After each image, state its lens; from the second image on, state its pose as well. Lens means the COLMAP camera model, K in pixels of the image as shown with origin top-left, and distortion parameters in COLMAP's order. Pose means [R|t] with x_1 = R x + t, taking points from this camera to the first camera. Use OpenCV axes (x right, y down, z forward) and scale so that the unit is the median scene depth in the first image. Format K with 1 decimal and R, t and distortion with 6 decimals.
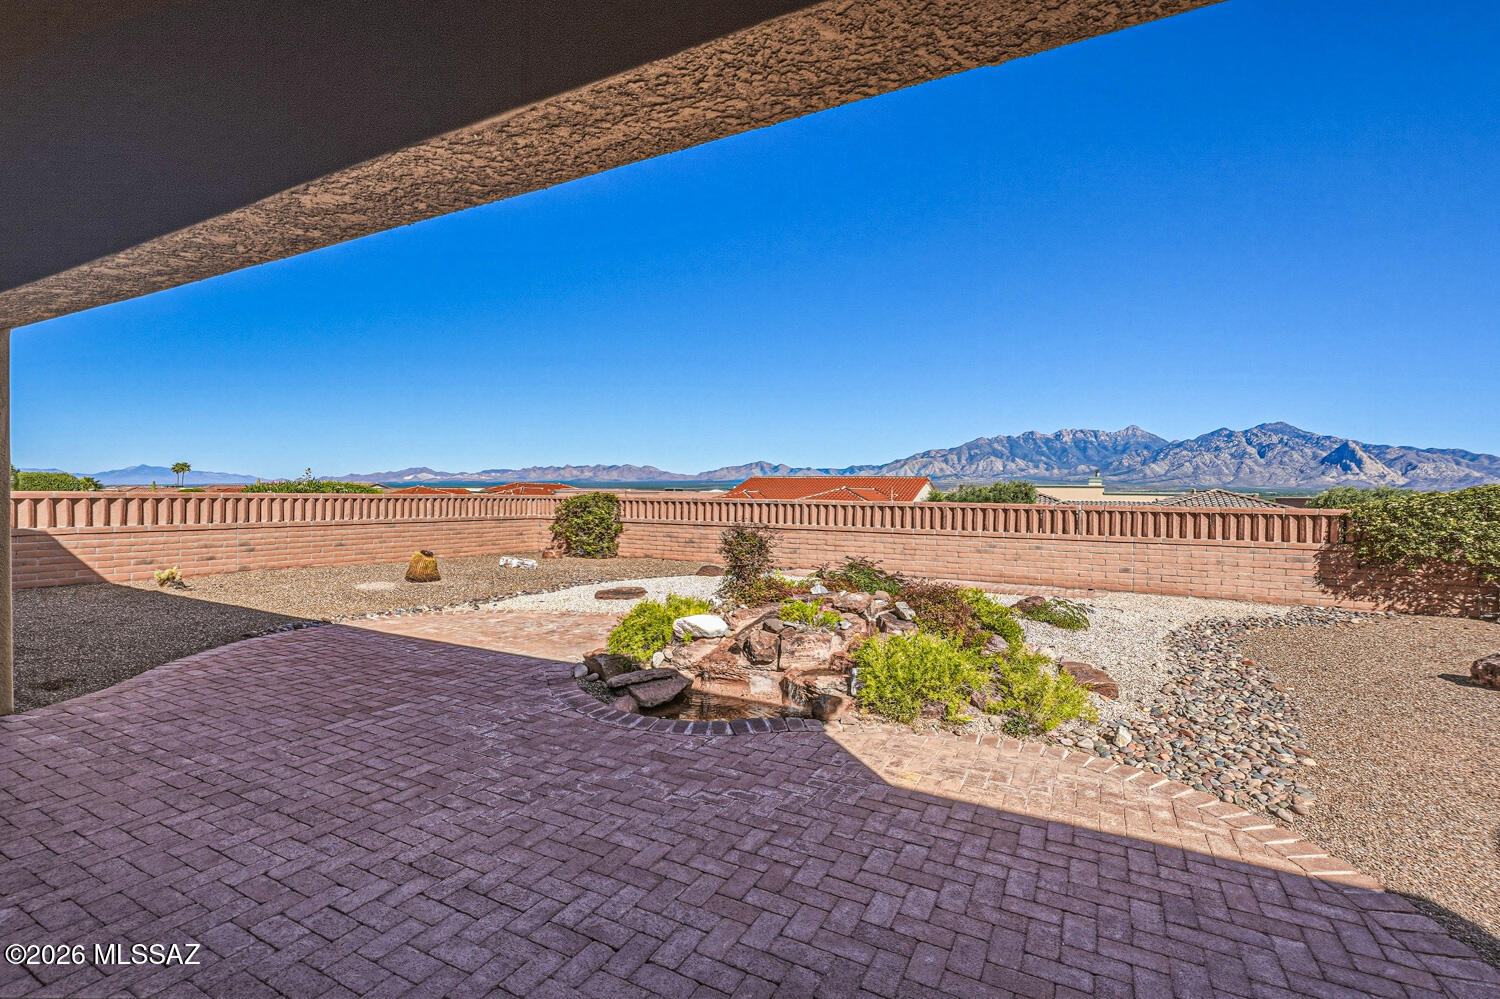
lens RADIAL K [[673.5, 0, 750.0], [0, 673.5, 499.5], [0, 0, 1]] dist [-0.001896, -0.000568]
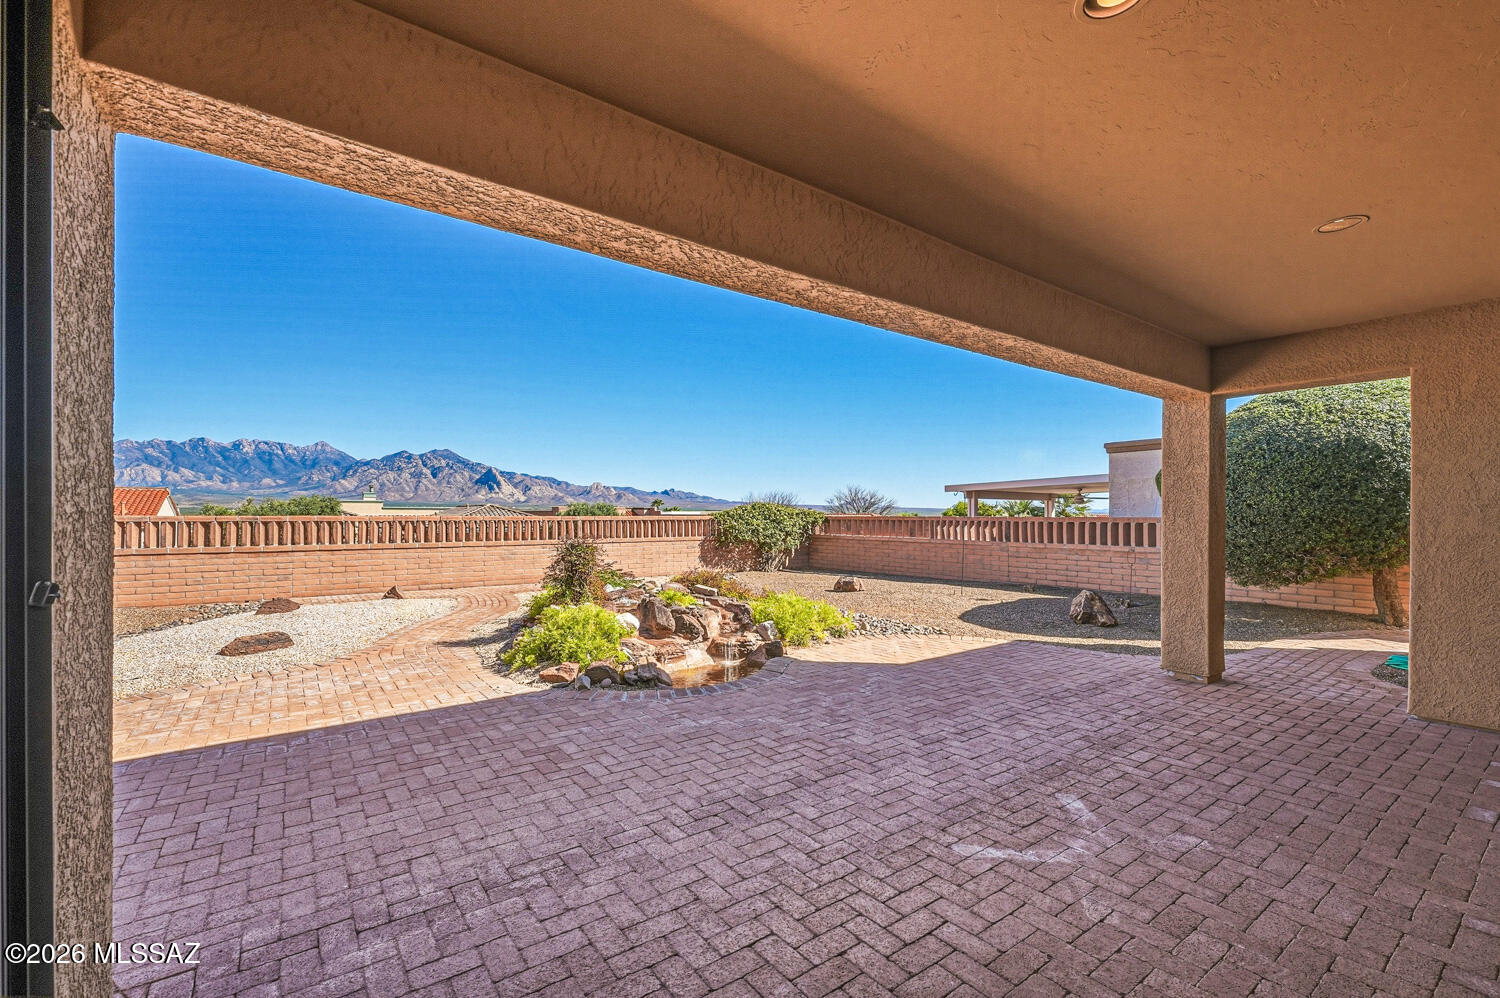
lens RADIAL K [[634.4, 0, 746.5], [0, 634.4, 513.2], [0, 0, 1]] dist [-0.002122, -0.000157]
pose [[0.445786, -0.011739, 0.895062, -1.265996], [0.012558, 0.999898, 0.006860, -0.005556], [-0.895051, 0.008182, 0.445888, 0.450812]]
